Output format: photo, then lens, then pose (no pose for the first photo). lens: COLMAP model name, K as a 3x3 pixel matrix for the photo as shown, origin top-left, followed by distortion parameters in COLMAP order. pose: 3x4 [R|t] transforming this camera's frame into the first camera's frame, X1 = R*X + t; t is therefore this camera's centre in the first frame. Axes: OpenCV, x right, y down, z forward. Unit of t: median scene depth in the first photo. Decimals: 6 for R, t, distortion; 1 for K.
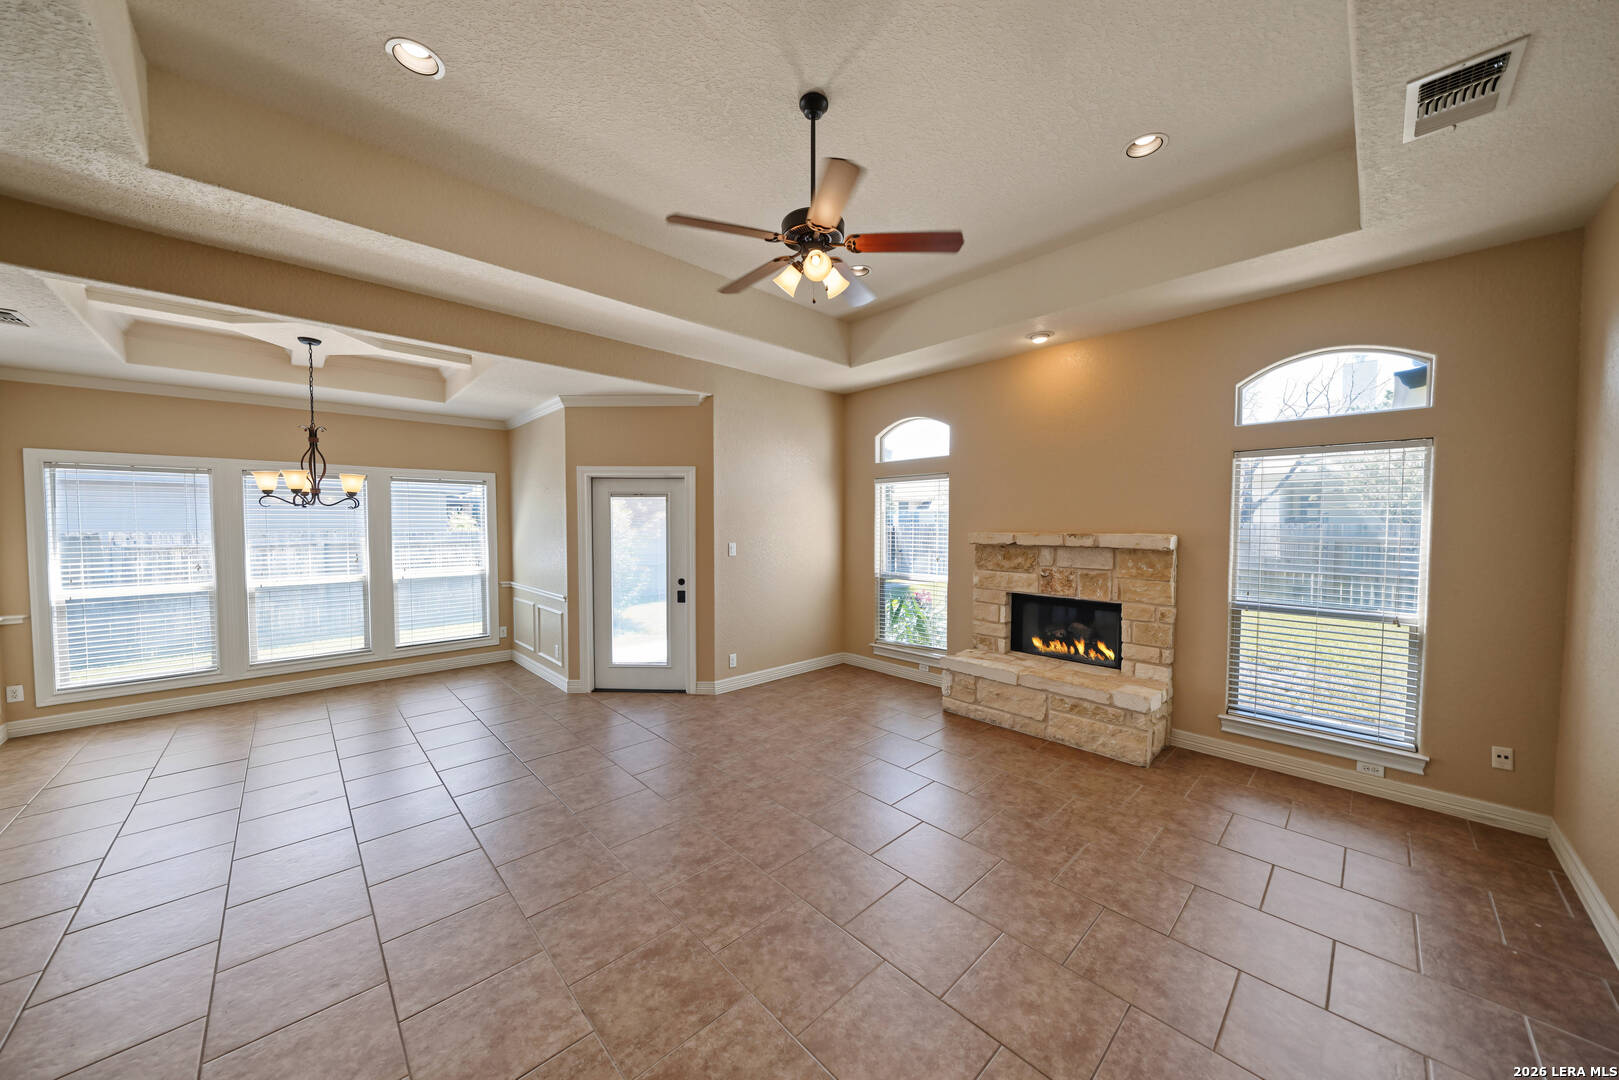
lens RADIAL K [[547.9, 0, 800.3], [0, 547.9, 543.4], [0, 0, 1]] dist [-0.005332, 0.000196]
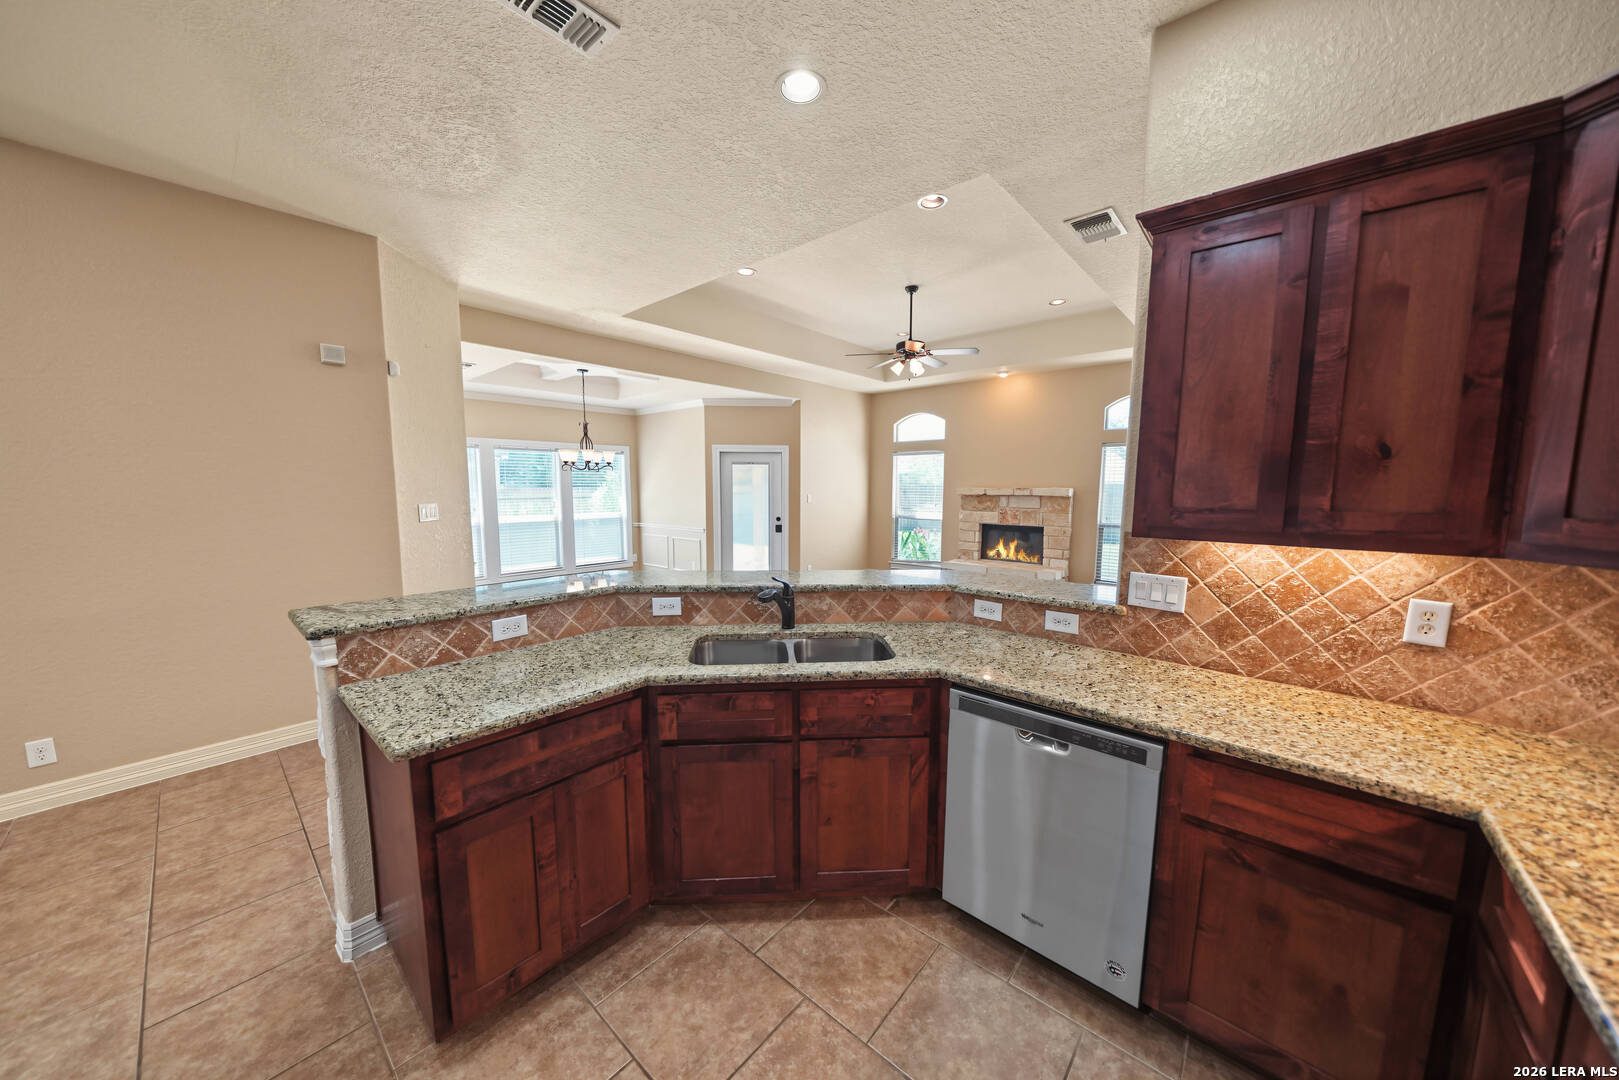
lens RADIAL K [[547.9, 0, 800.3], [0, 547.9, 544.7], [0, 0, 1]] dist [-0.005332, 0.000196]
pose [[0.995883, -0.007328, 0.090350, -0.303824], [0.000787, 0.997388, 0.072224, 0.030669], [-0.090644, -0.071856, 0.993288, -0.585954]]
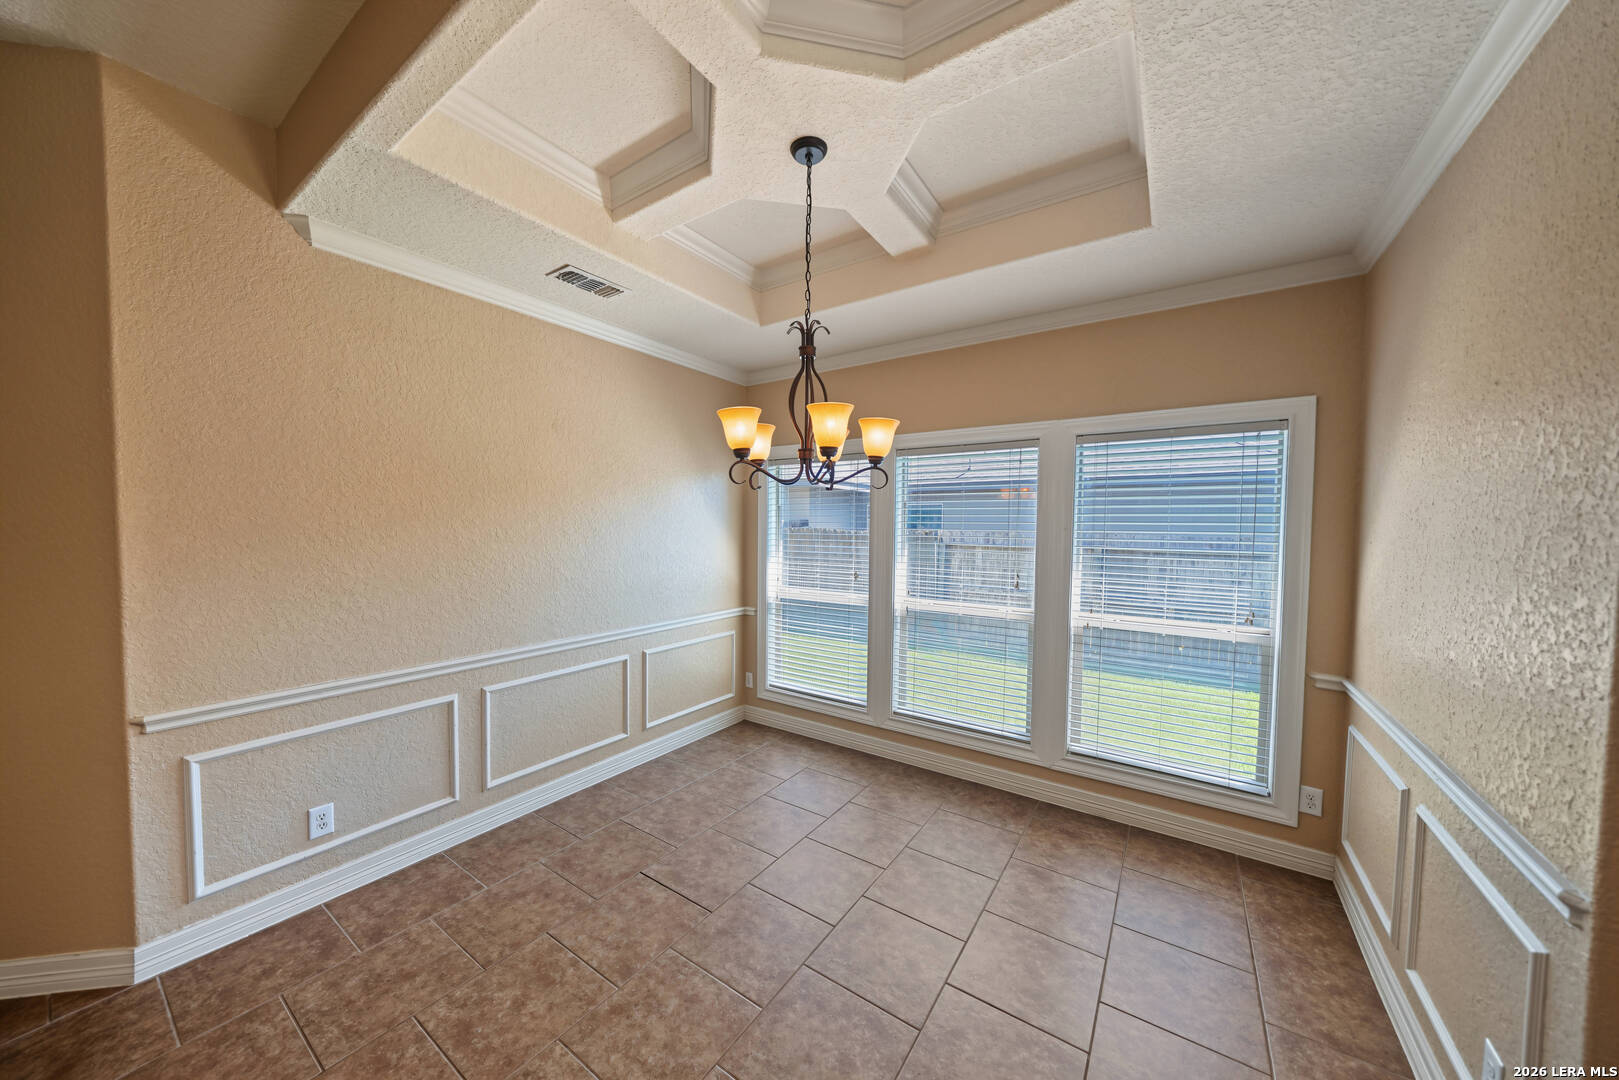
lens RADIAL K [[547.9, 0, 802.2], [0, 547.9, 545.9], [0, 0, 1]] dist [-0.005332, 0.000196]
pose [[0.208574, 0.044089, -0.977012, -0.309823], [-0.041634, 0.998478, 0.036170, -0.024426], [0.977120, 0.033133, 0.210092, 0.700380]]
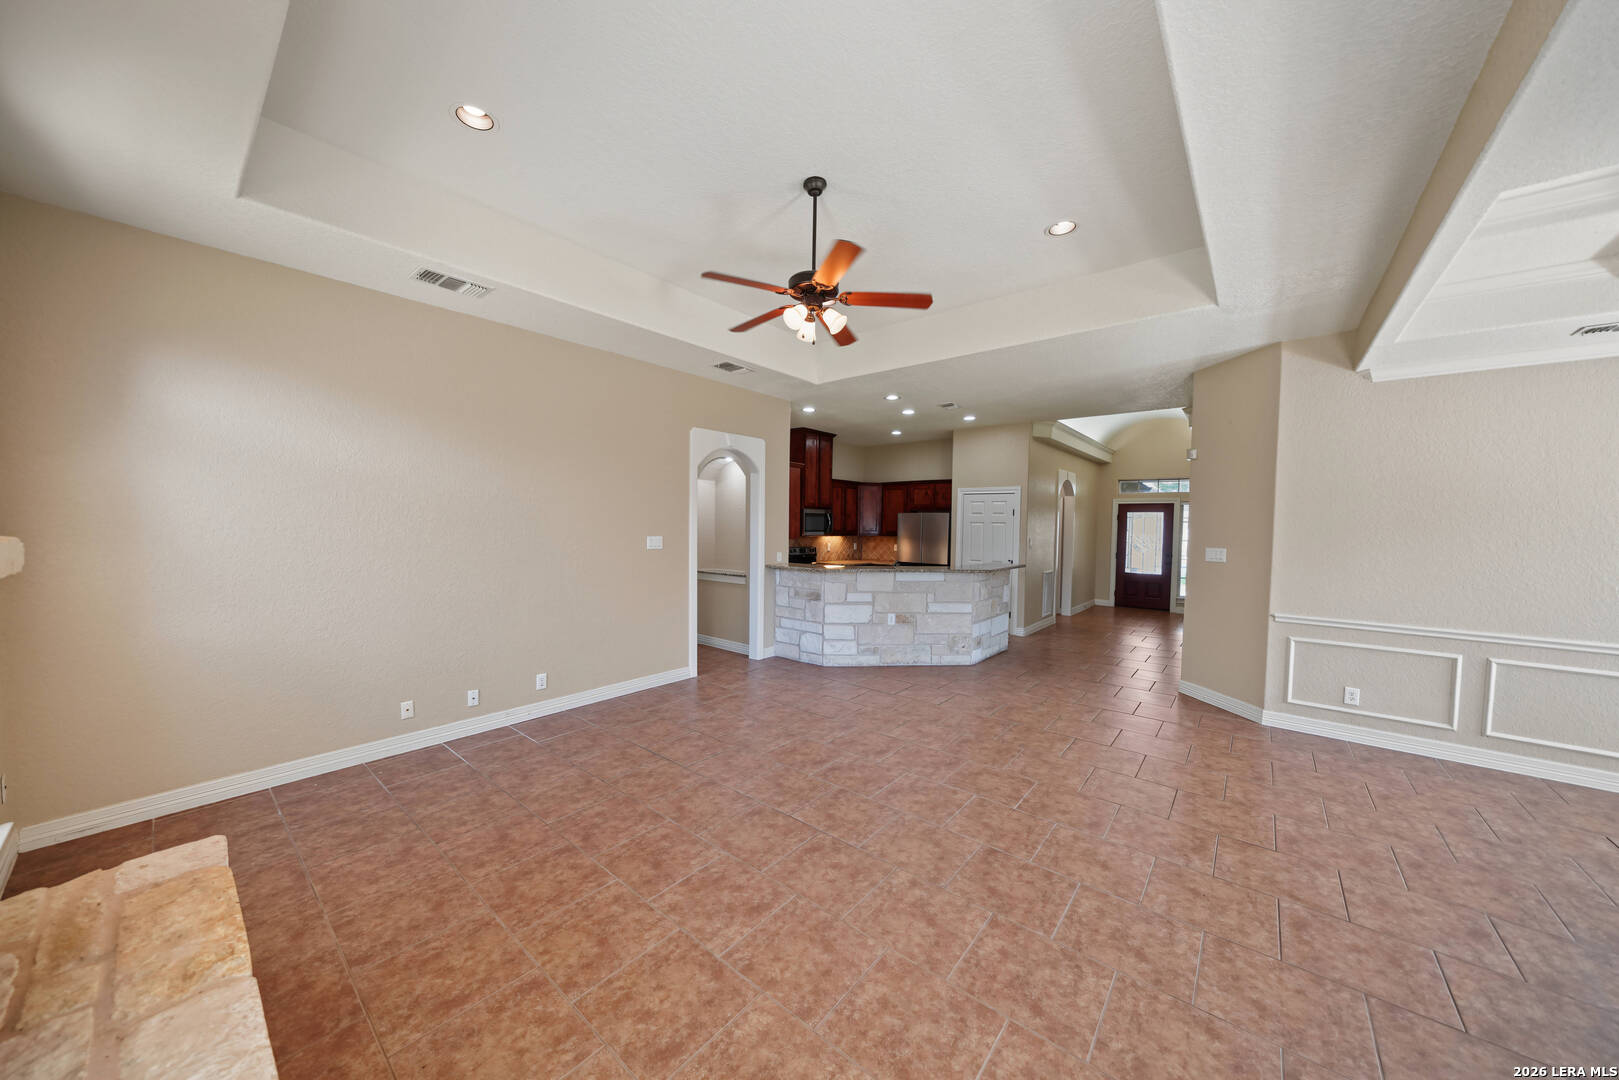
lens RADIAL K [[547.9, 0, 798.0], [0, 547.9, 543.5], [0, 0, 1]] dist [-0.005332, 0.000196]
pose [[-0.993499, -0.008864, -0.113497, 0.095311], [-0.017244, 0.997178, 0.073072, -0.038871], [0.112529, 0.074554, -0.990848, 1.111236]]
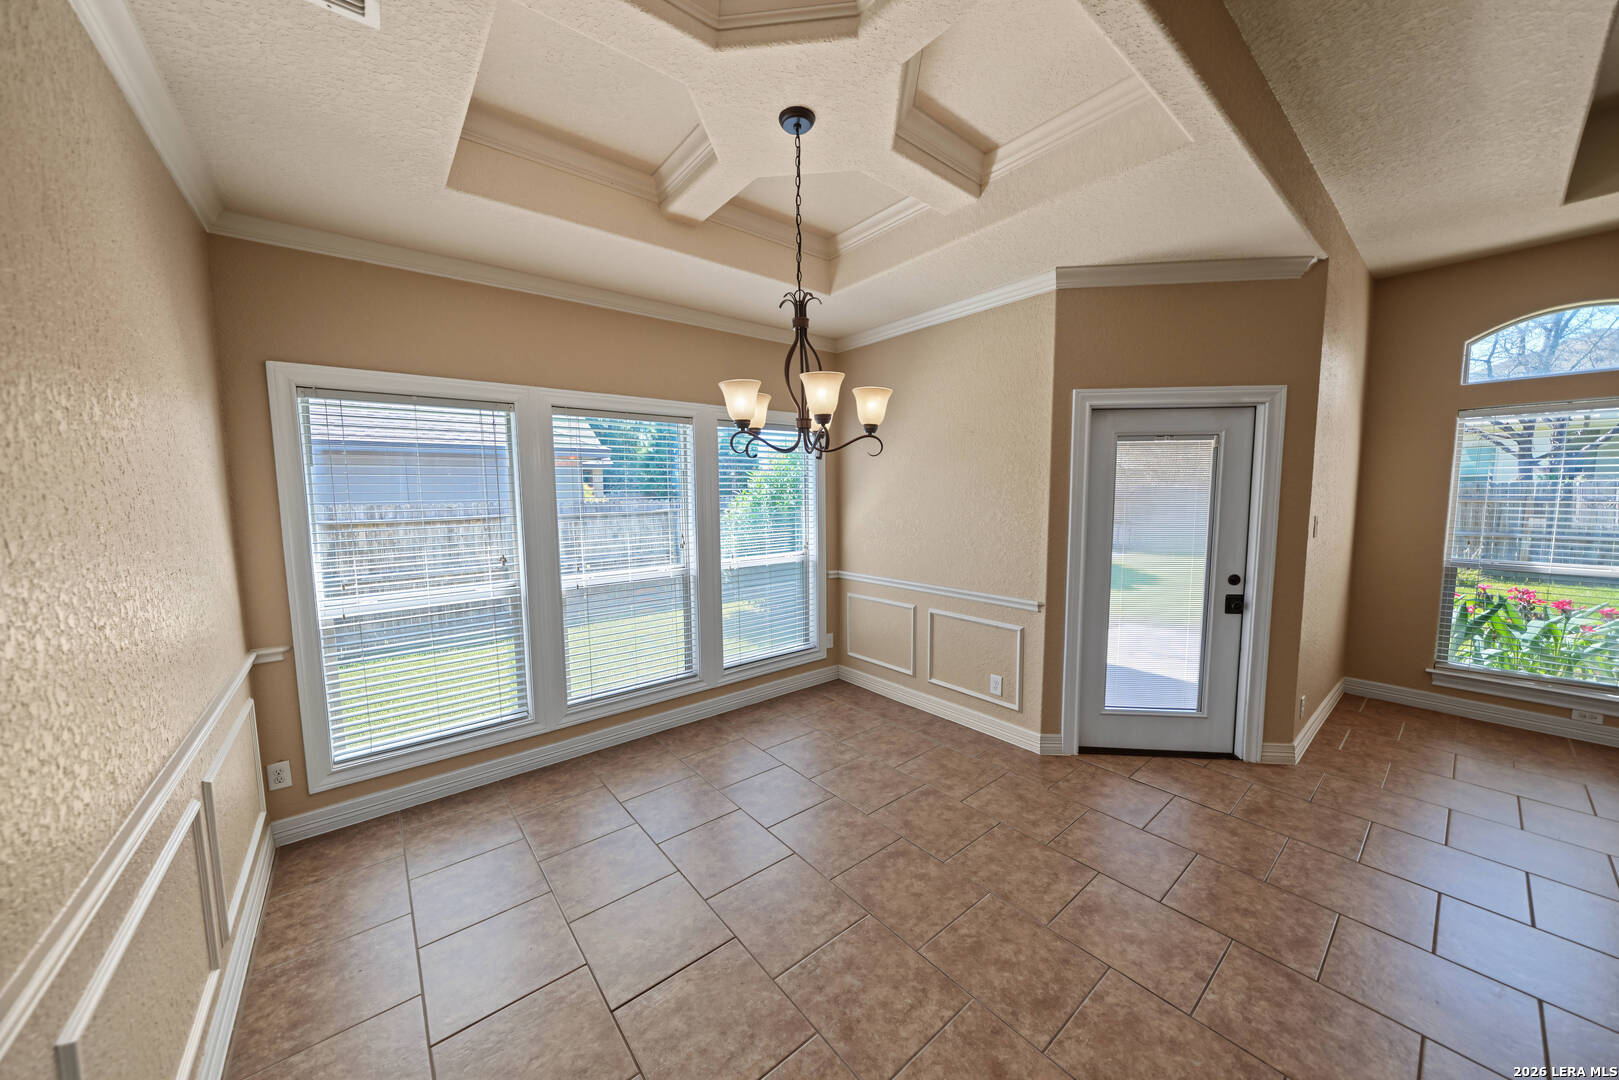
lens RADIAL K [[547.9, 0, 798.3], [0, 547.9, 542.8], [0, 0, 1]] dist [-0.005332, 0.000196]
pose [[0.996857, -0.002437, -0.079180, -0.665587], [0.007261, 0.998131, 0.060683, -0.011636], [0.078884, -0.061067, 0.995012, 0.369382]]
